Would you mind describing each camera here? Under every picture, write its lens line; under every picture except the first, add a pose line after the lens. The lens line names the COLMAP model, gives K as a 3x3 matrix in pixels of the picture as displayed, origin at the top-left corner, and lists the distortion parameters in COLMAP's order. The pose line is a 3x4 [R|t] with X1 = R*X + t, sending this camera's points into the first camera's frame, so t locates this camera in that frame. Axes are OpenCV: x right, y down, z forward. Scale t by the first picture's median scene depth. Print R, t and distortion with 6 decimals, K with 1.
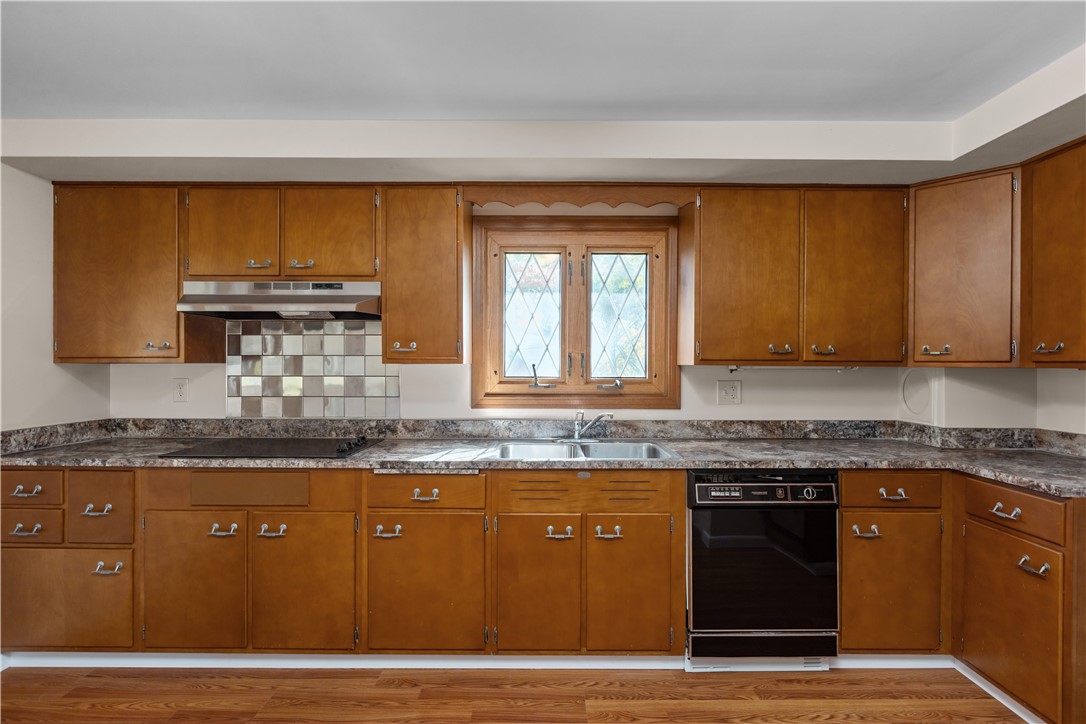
lens RADIAL K [[539.4, 0, 548.8], [0, 539.4, 365.9], [0, 0, 1]] dist [-0.000433, -0.001238]
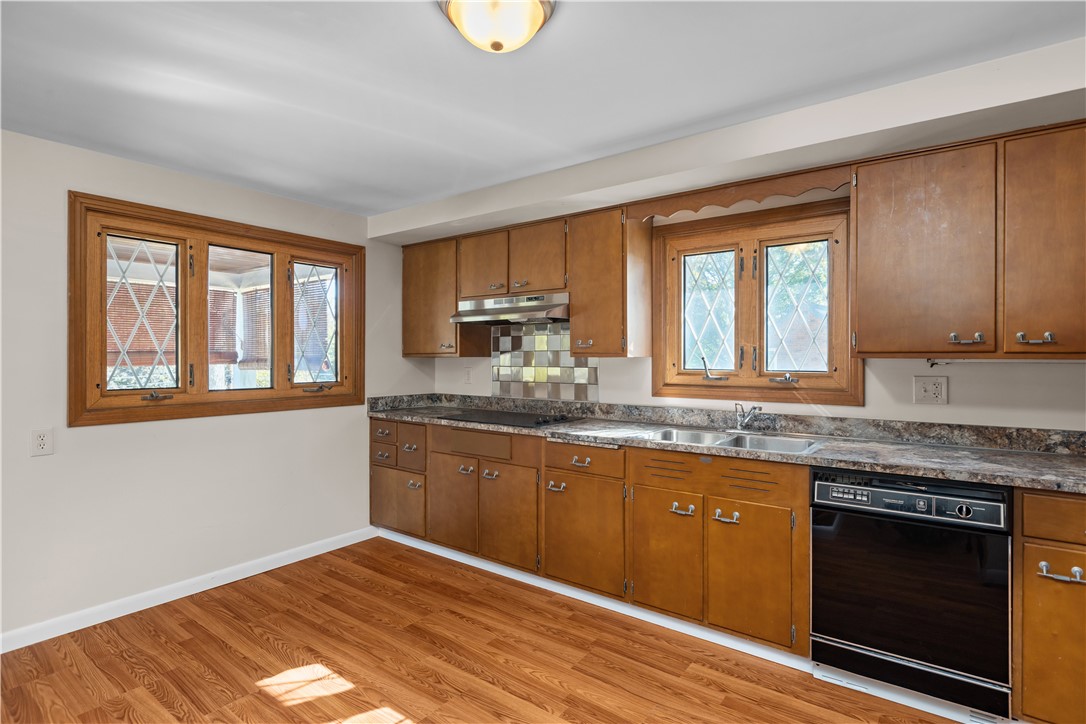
lens RADIAL K [[539.4, 0, 552.1], [0, 539.4, 358.2], [0, 0, 1]] dist [-0.000433, -0.001238]
pose [[0.807752, -0.000750, -0.589522, 0.423175], [-0.000388, 0.999998, -0.001804, 0.000697], [0.589522, 0.001686, 0.807750, -0.050410]]
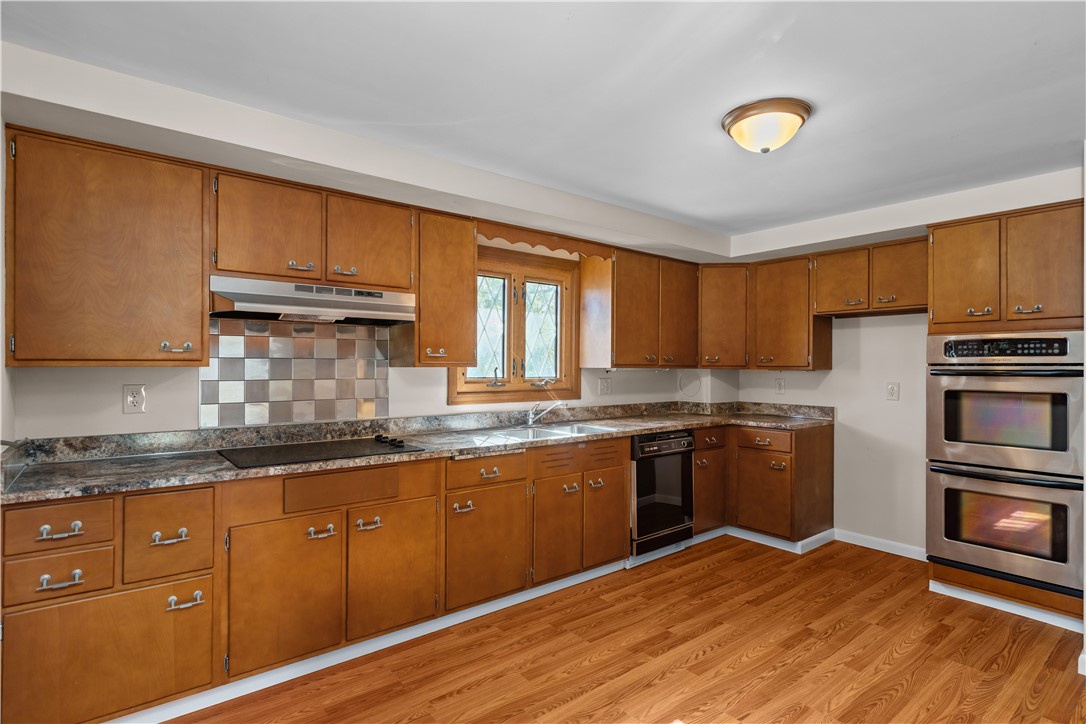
lens RADIAL K [[539.4, 0, 547.7], [0, 539.4, 365.6], [0, 0, 1]] dist [-0.000433, -0.001238]
pose [[0.781441, 0.001017, 0.623978, -0.832199], [0.000494, 0.999997, -0.002248, -0.004864], [-0.623979, 0.002065, 0.781438, -0.051037]]
